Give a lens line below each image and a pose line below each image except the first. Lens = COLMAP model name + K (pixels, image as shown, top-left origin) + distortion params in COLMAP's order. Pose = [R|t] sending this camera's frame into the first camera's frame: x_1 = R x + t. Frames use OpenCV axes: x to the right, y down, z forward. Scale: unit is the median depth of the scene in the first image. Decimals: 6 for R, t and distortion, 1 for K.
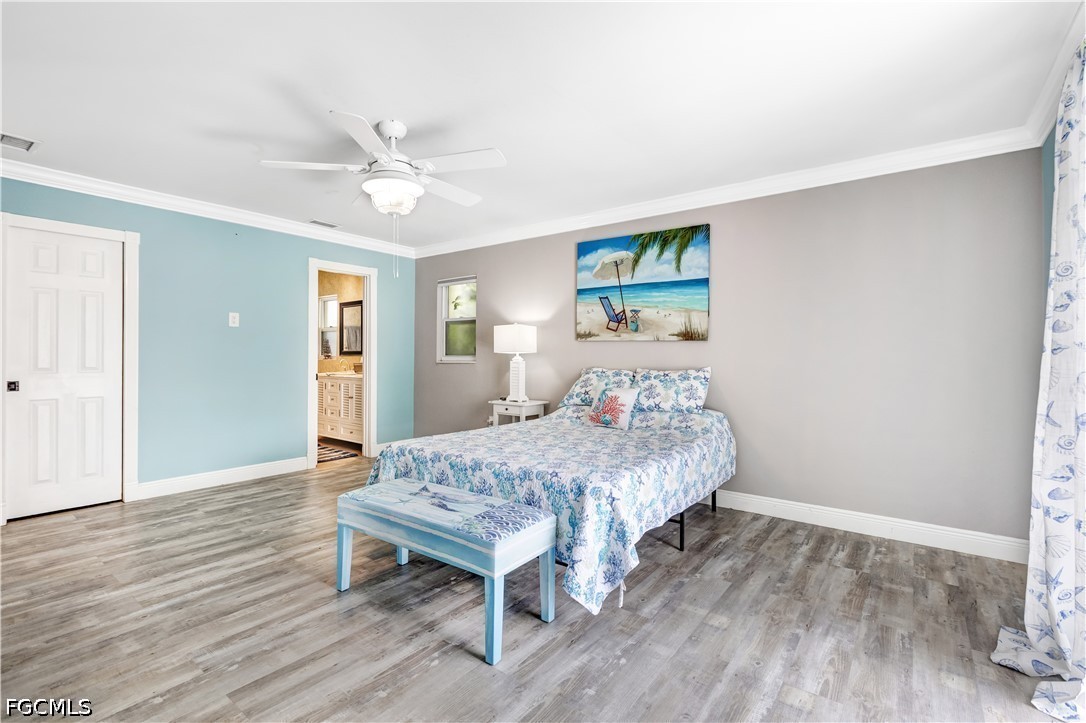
lens RADIAL K [[495.2, 0, 542.1], [0, 495.2, 356.0], [0, 0, 1]] dist [0.000475, 0.000576]
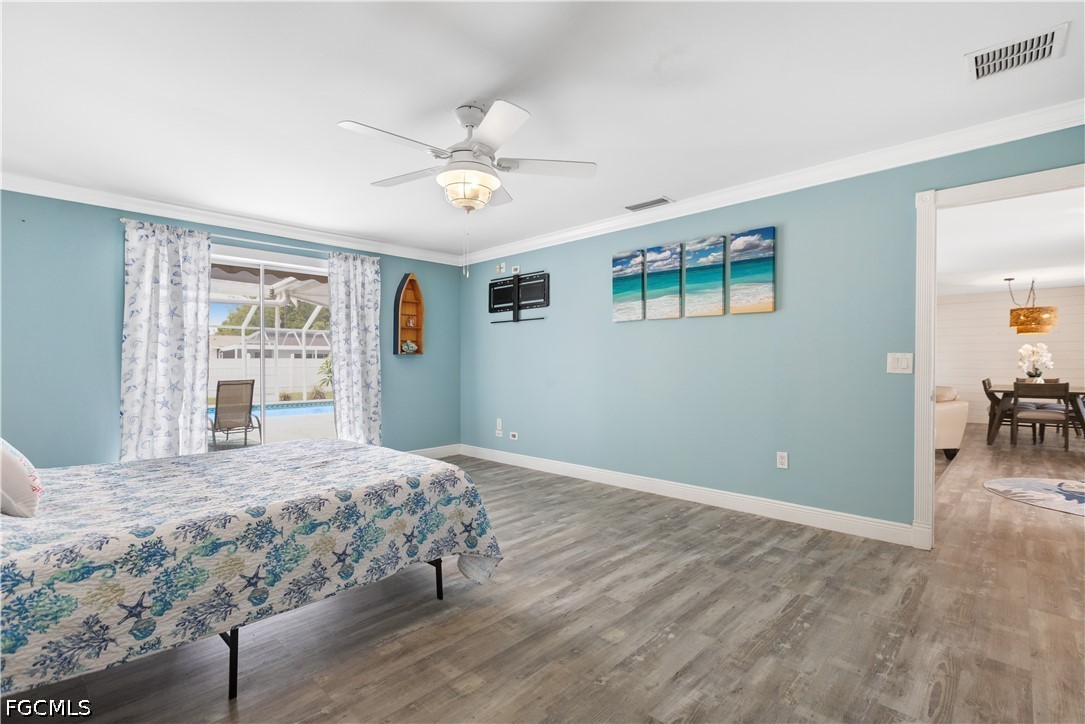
lens RADIAL K [[494.7, 0, 541.6], [0, 494.7, 356.5], [0, 0, 1]] dist [0.000475, 0.000576]
pose [[-0.994531, 0.000390, 0.104446, -0.362531], [-0.000824, 0.999933, -0.011577, 0.004397], [-0.104443, -0.011600, -0.994463, 1.291873]]
